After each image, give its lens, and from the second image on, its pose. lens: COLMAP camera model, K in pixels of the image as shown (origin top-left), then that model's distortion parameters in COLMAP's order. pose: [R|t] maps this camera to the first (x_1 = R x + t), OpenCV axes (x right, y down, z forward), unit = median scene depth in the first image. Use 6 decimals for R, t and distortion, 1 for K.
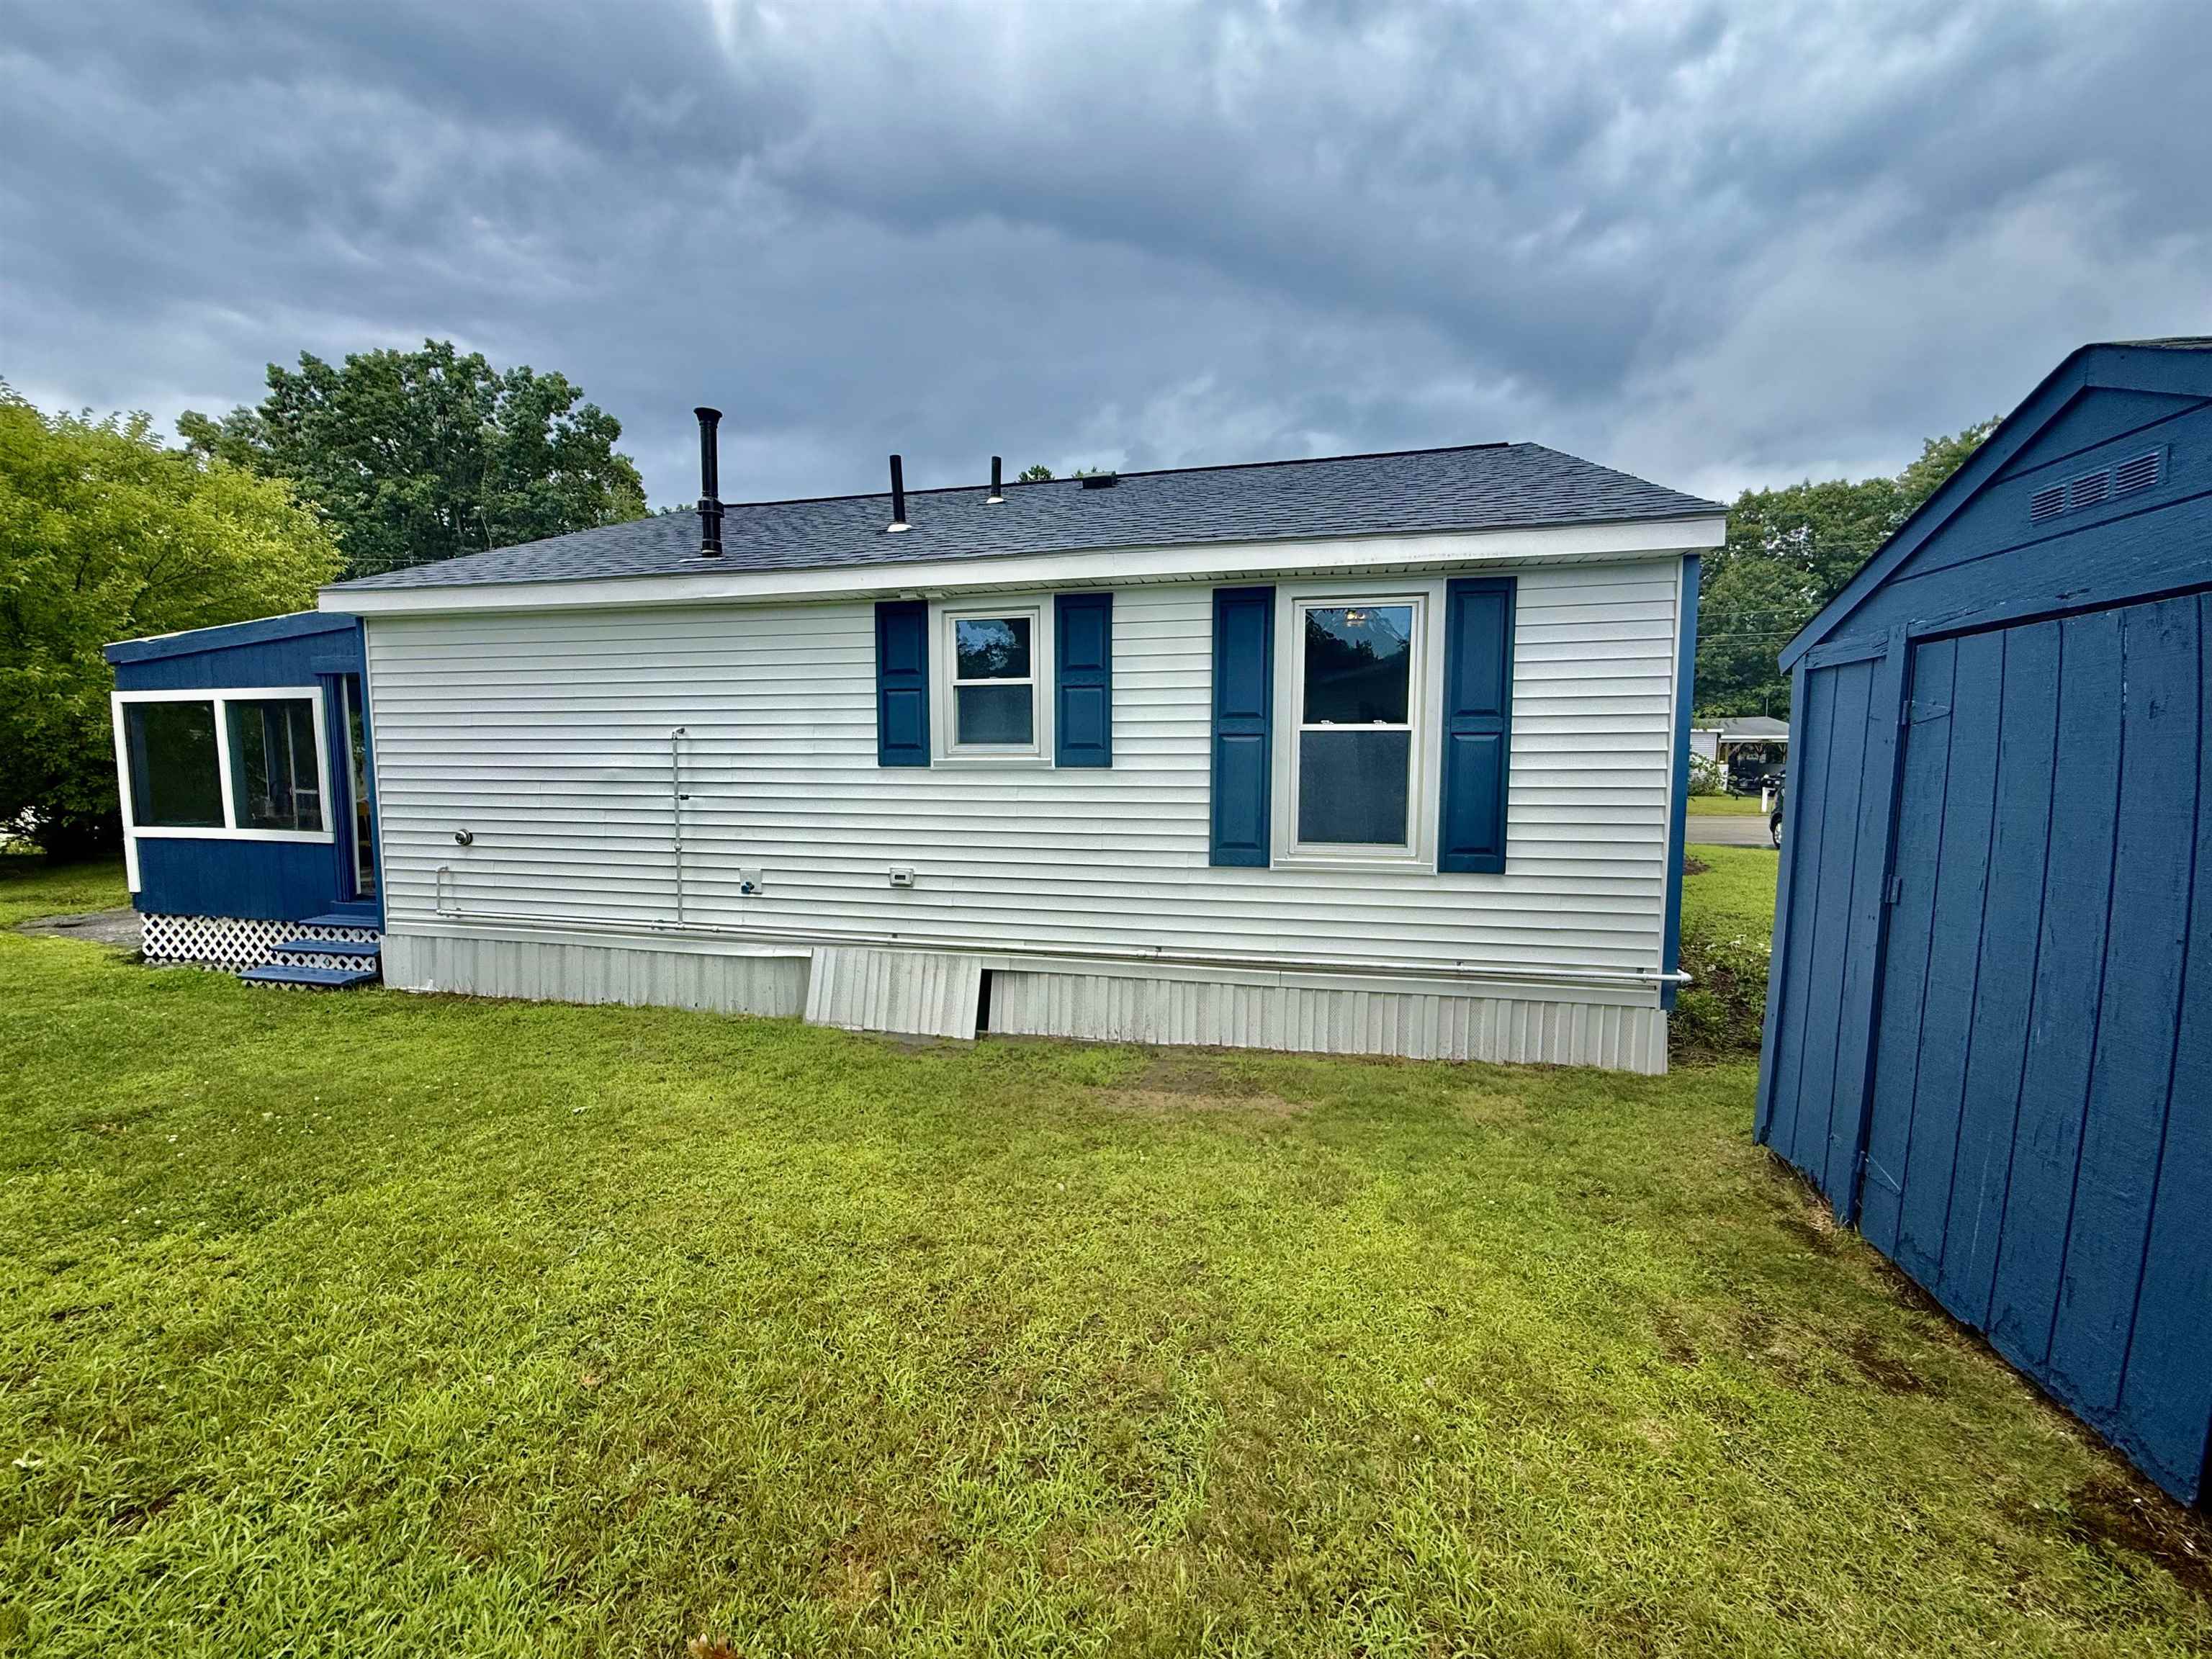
lens RADIAL K [[880.1, 0, 1120.6], [0, 880.1, 835.5], [0, 0, 1]] dist [-0.000362, 0.000314]
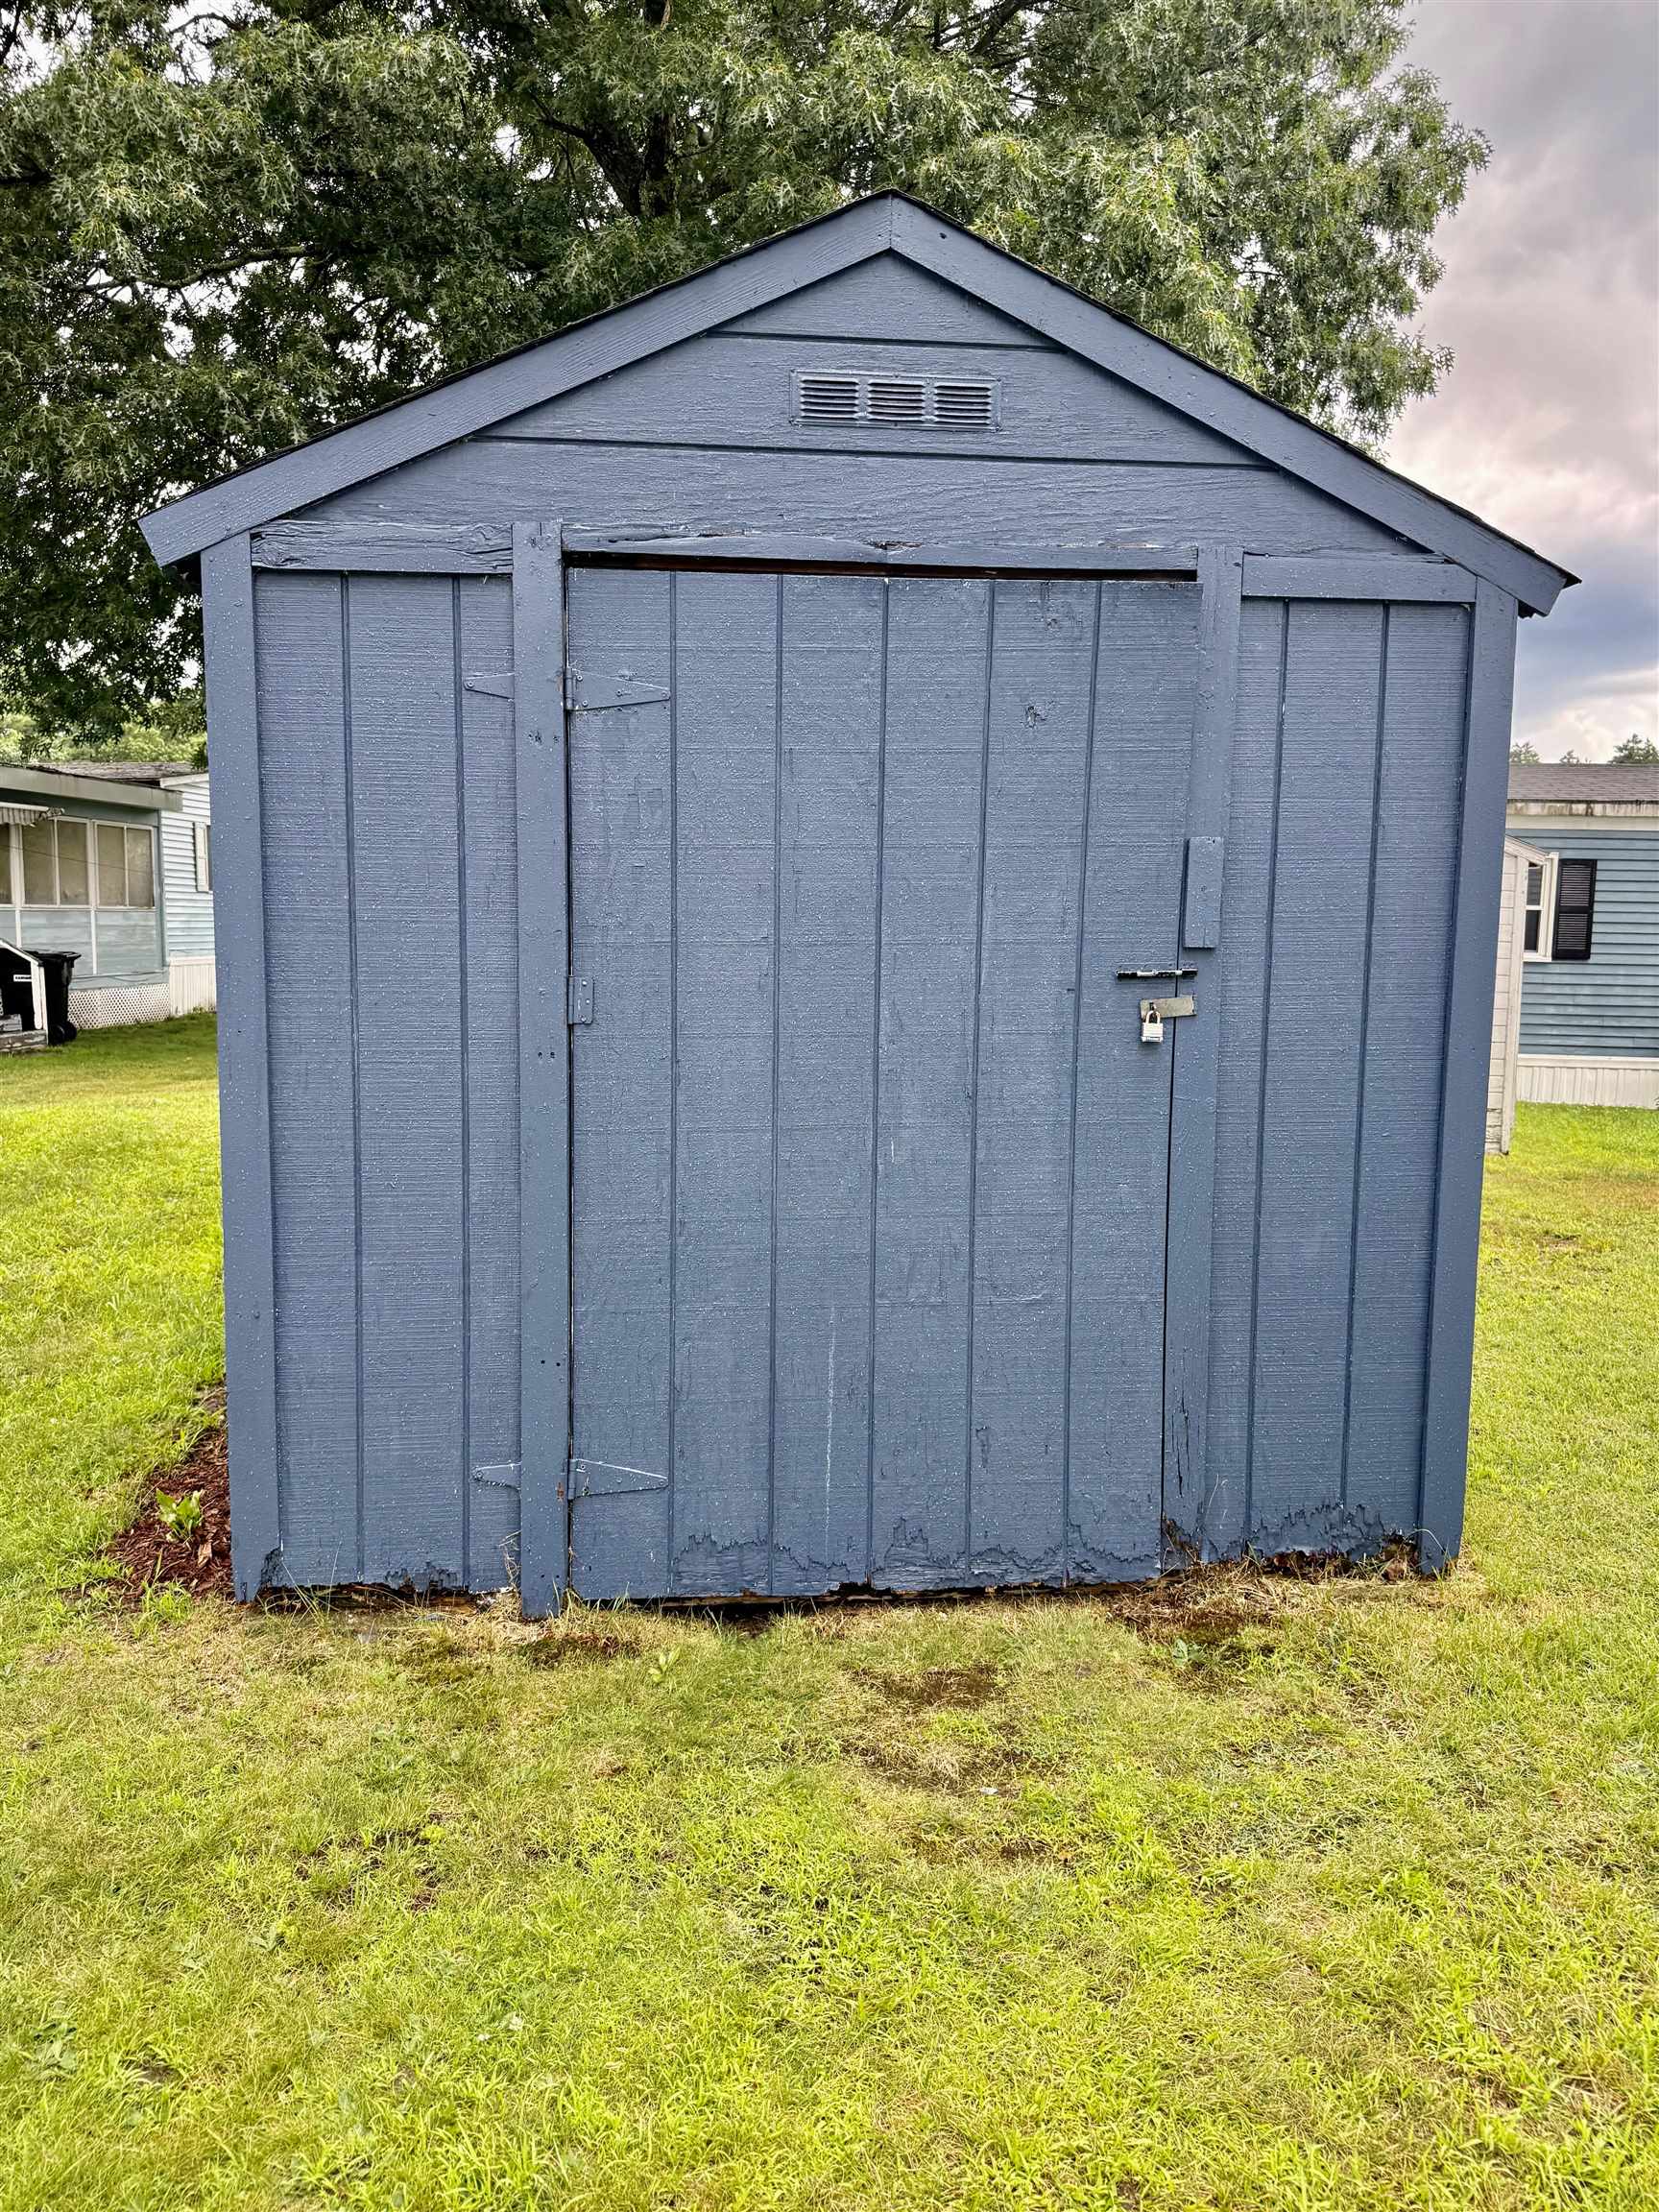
lens RADIAL K [[1542.0, 0, 832.5], [0, 1542.0, 1098.8], [0, 0, 1]] dist [0.041248, -0.053172]
pose [[-0.282285, -0.126543, 0.950948, -0.159114], [0.074308, 0.985400, 0.153185, -0.019543], [-0.956449, 0.113905, -0.268760, 1.258533]]
